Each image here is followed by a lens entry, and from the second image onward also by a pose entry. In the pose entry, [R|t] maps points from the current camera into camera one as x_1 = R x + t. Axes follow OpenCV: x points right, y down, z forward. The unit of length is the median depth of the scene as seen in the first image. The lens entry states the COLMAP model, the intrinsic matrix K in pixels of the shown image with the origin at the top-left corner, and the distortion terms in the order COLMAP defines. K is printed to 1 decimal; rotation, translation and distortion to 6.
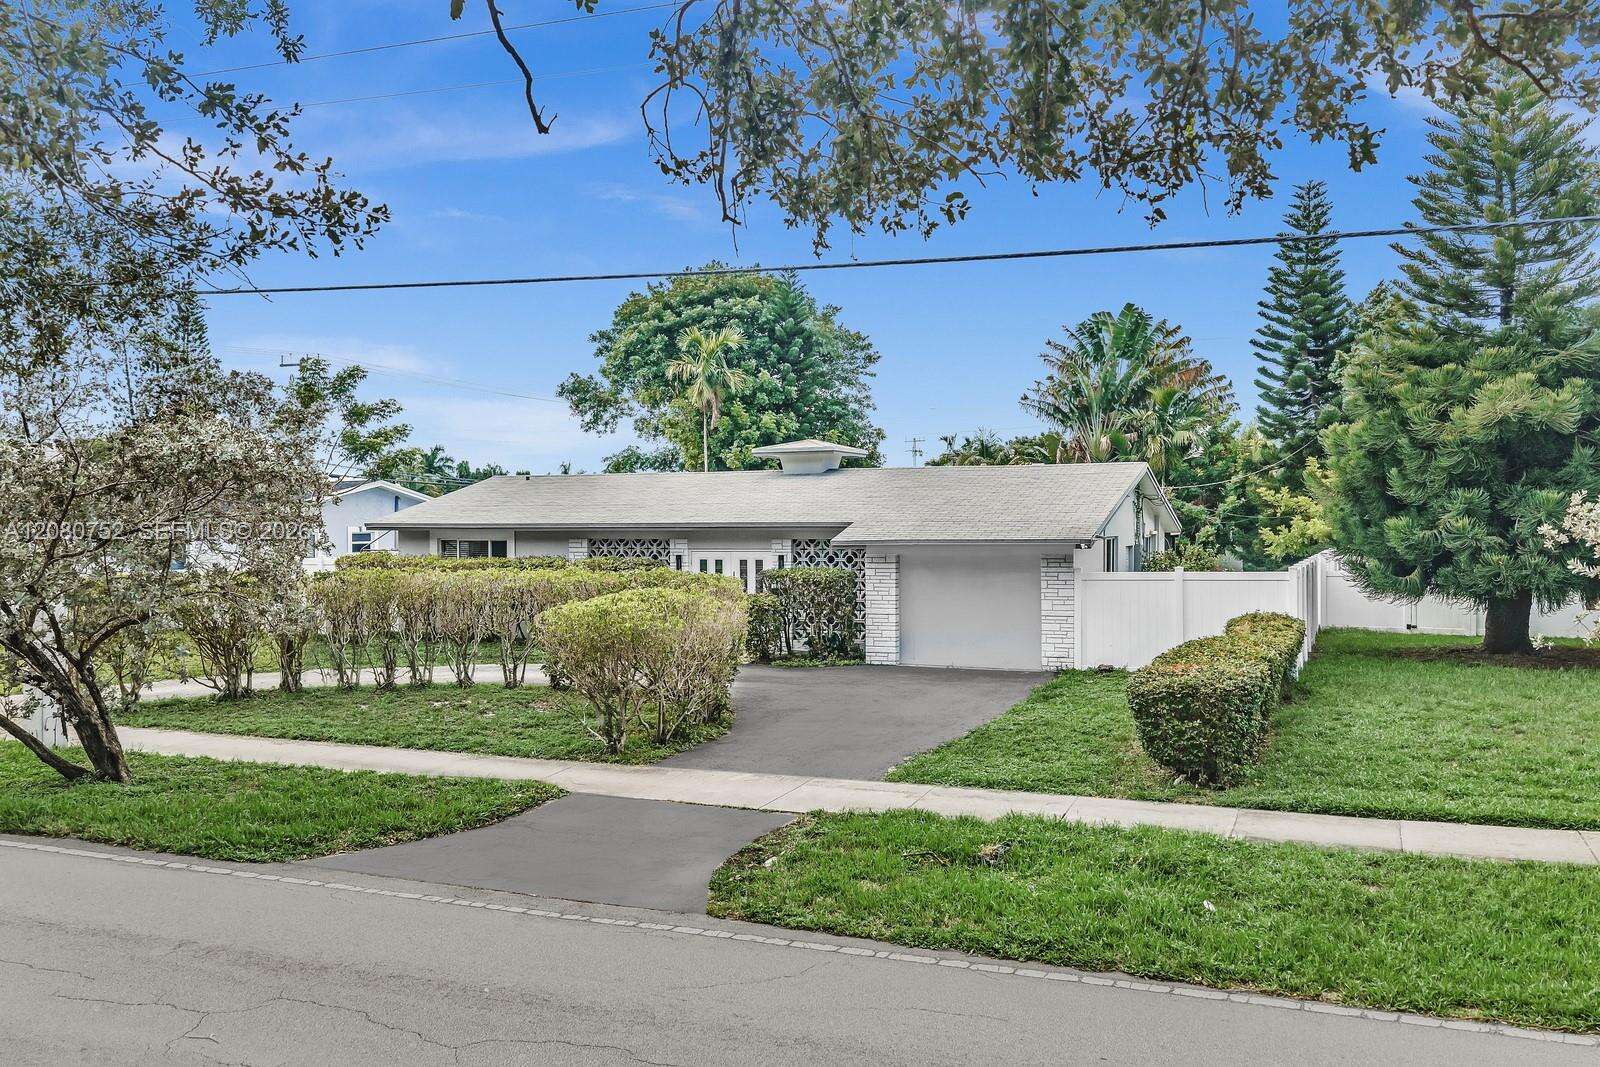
lens RADIAL K [[1323.8, 0, 801.8], [0, 1323.8, 531.4], [0, 0, 1]] dist [0.012927, -0.003623]
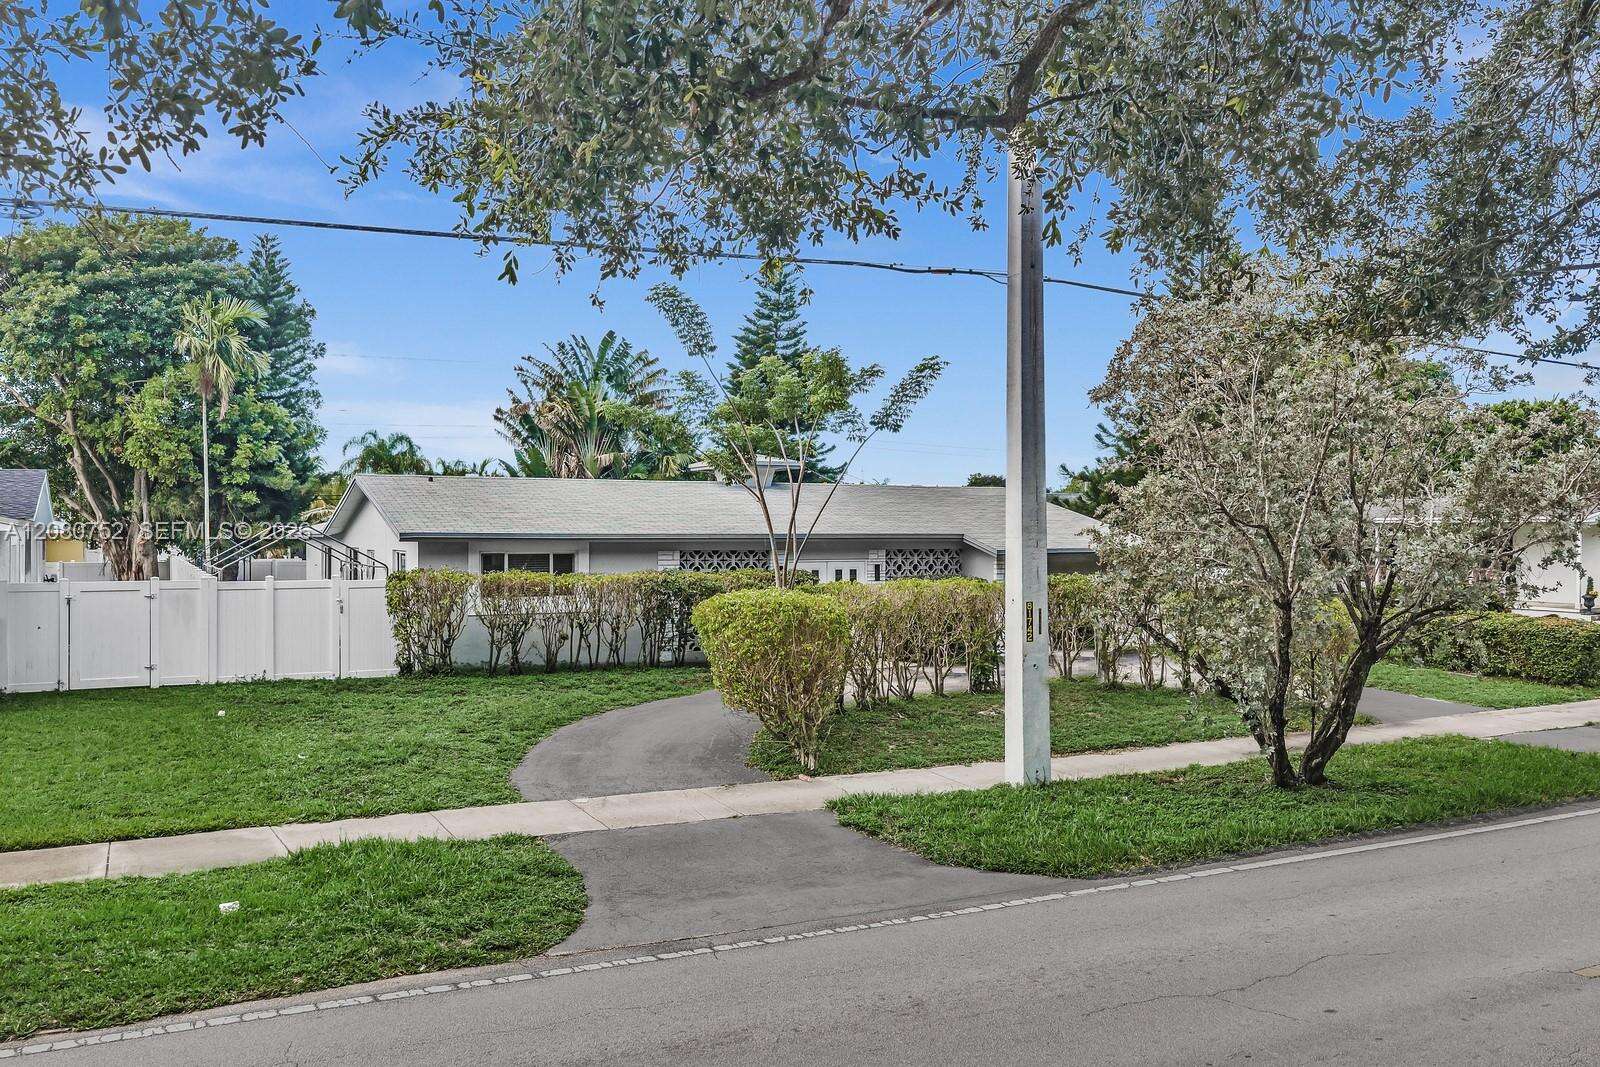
lens RADIAL K [[1323.8, 0, 795.4], [0, 1323.8, 540.8], [0, 0, 1]] dist [0.012927, -0.003623]
pose [[0.654797, 0.000971, 0.755804, -0.772709], [0.000621, 0.999998, -0.001822, 0.000456], [-0.755804, 0.001662, 0.654795, 0.302590]]
